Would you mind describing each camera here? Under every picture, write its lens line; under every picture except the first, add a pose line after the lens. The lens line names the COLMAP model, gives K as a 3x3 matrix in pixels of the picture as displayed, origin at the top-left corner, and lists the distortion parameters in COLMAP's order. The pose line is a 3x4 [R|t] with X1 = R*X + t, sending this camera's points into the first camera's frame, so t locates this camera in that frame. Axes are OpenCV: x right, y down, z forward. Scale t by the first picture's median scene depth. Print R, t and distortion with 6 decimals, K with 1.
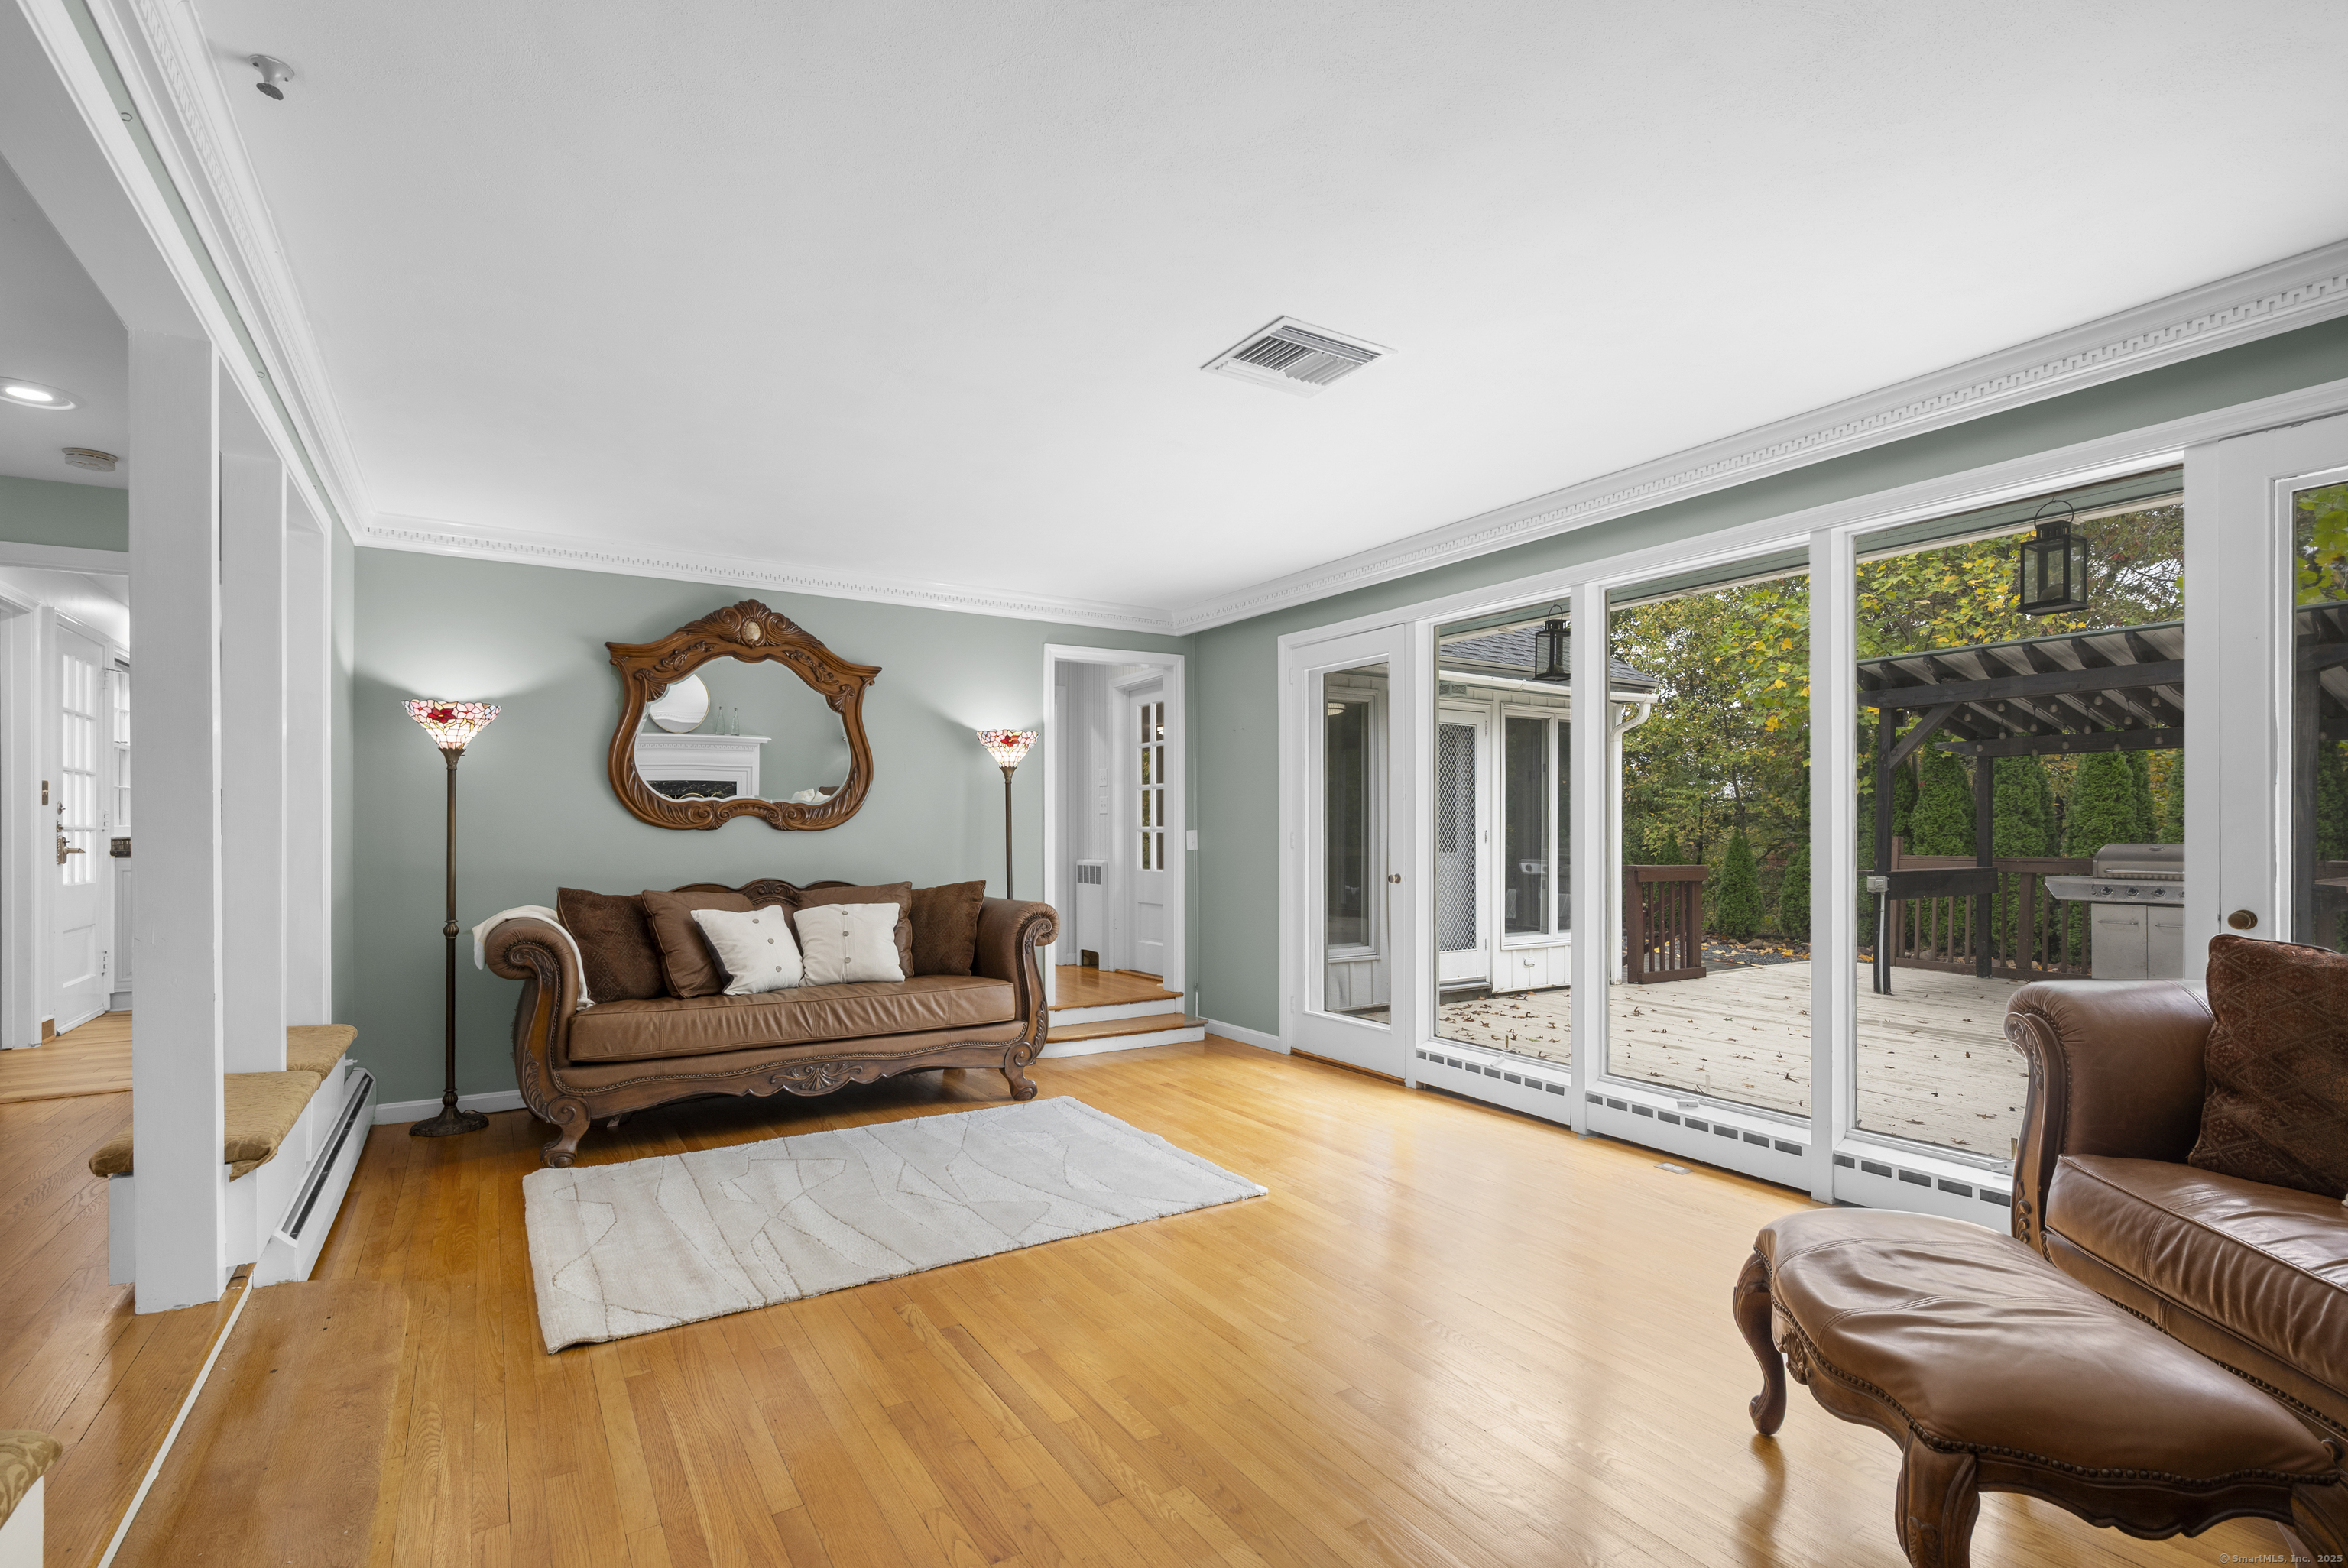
lens RADIAL K [[1110.5, 0, 1201.1], [0, 1110.5, 841.2], [0, 0, 1]] dist [-0.001412, -0.000570]
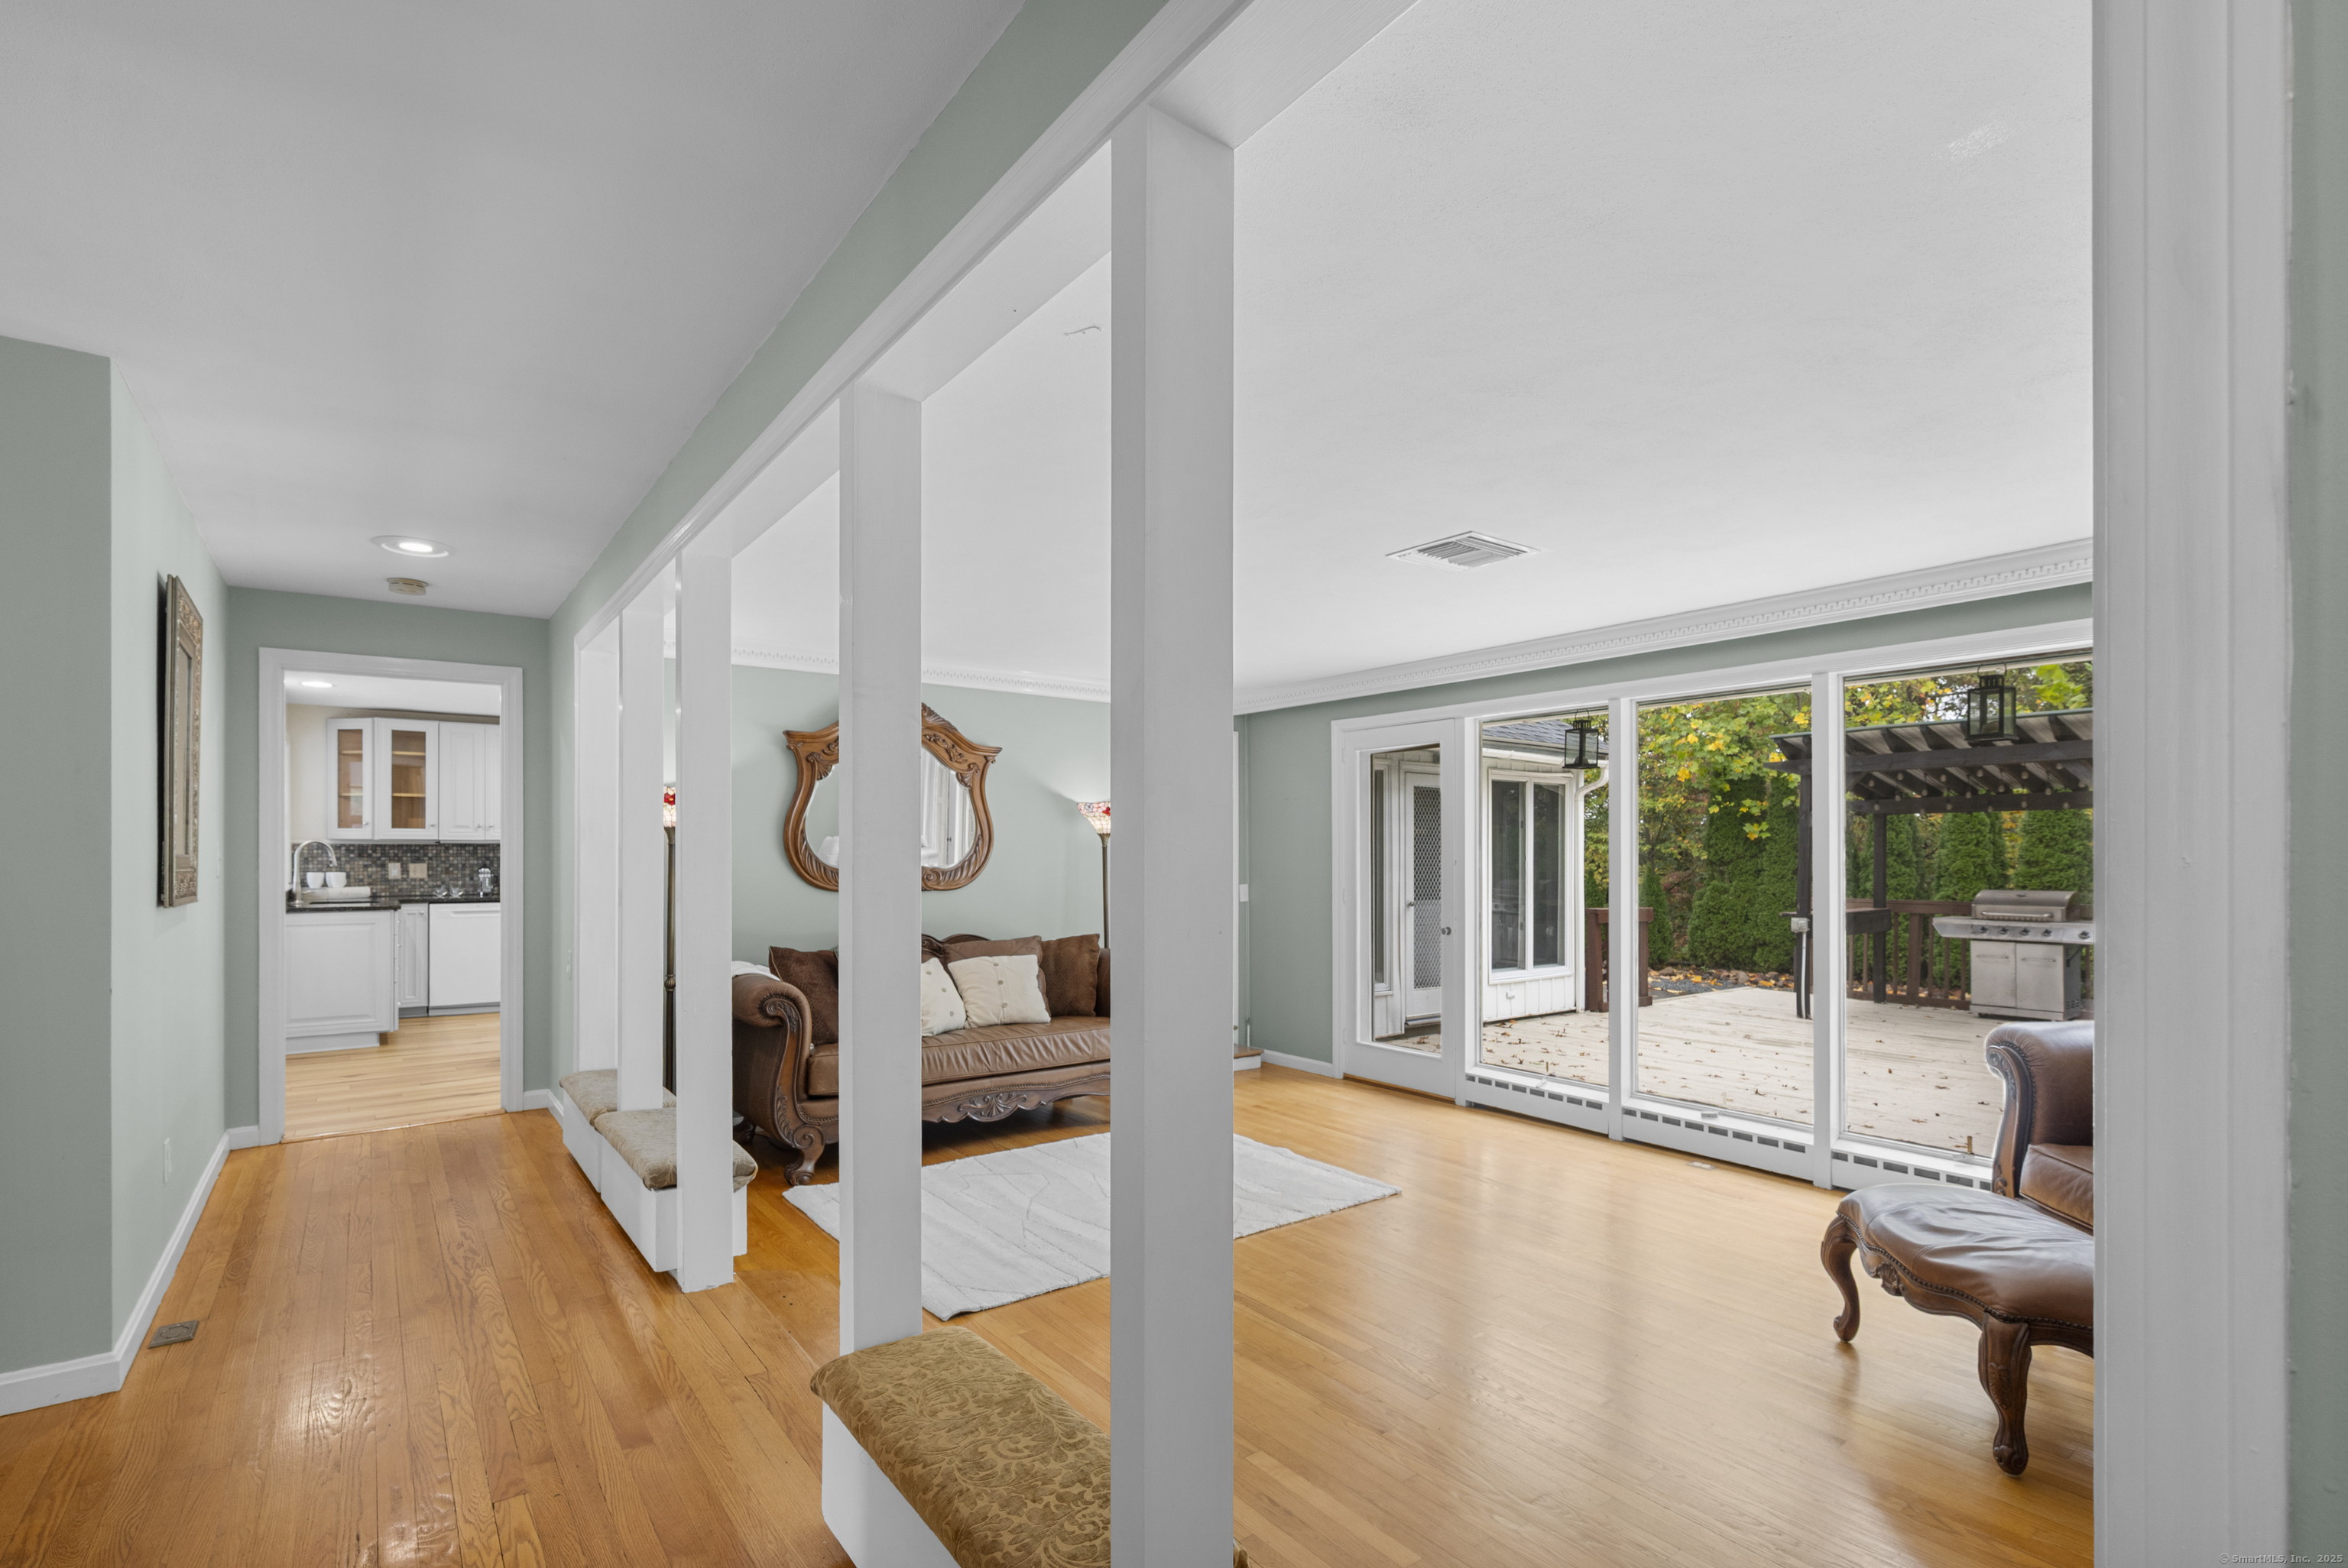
lens RADIAL K [[1093.1, 0, 1185.8], [0, 1093.1, 857.8], [0, 0, 1]] dist [-0.002802, -0.000147]
pose [[0.996833, 0.001233, 0.079518, -0.233909], [-0.000666, 0.999974, -0.007149, -0.043037], [-0.079525, 0.007074, 0.996808, -0.178974]]
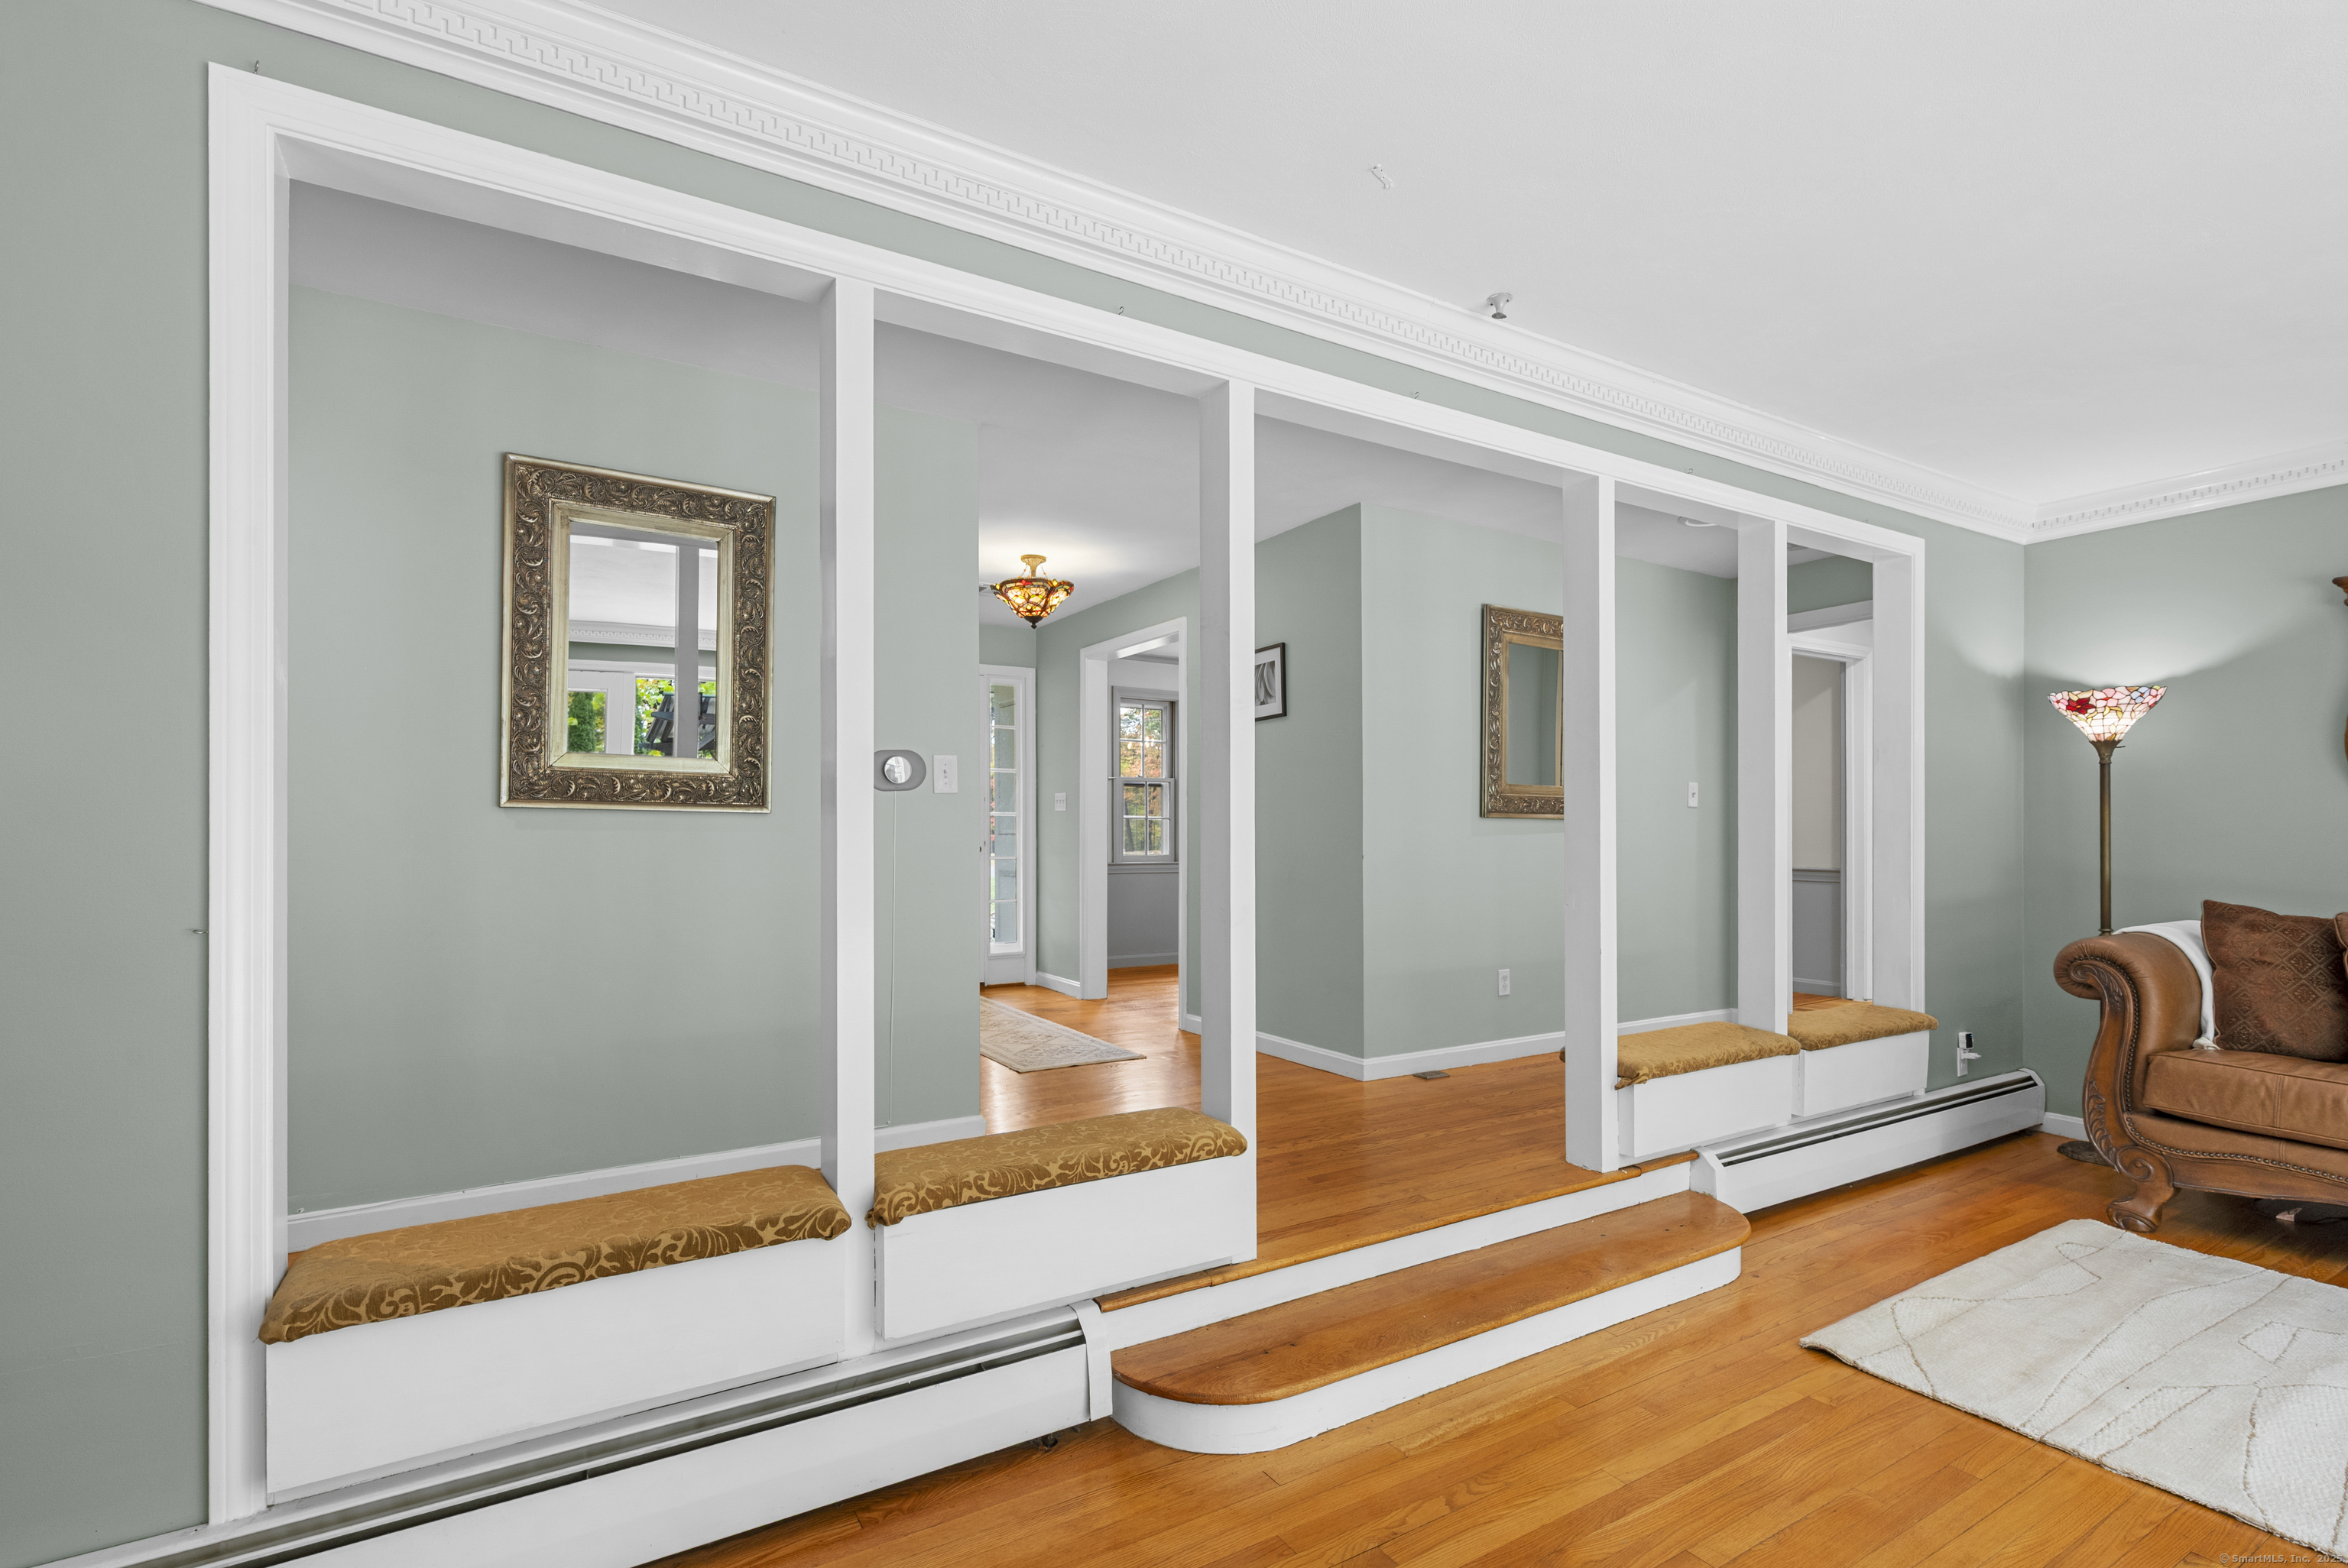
lens RADIAL K [[1073.9, 0, 1133.2], [0, 1073.9, 834.5], [0, 0, 1]] dist [0.000134, 0.000337]
pose [[-0.038822, 0.003700, -0.999239, 0.238621], [-0.010347, 0.999938, 0.004104, -0.001645], [0.999193, 0.010499, -0.038781, 0.242915]]
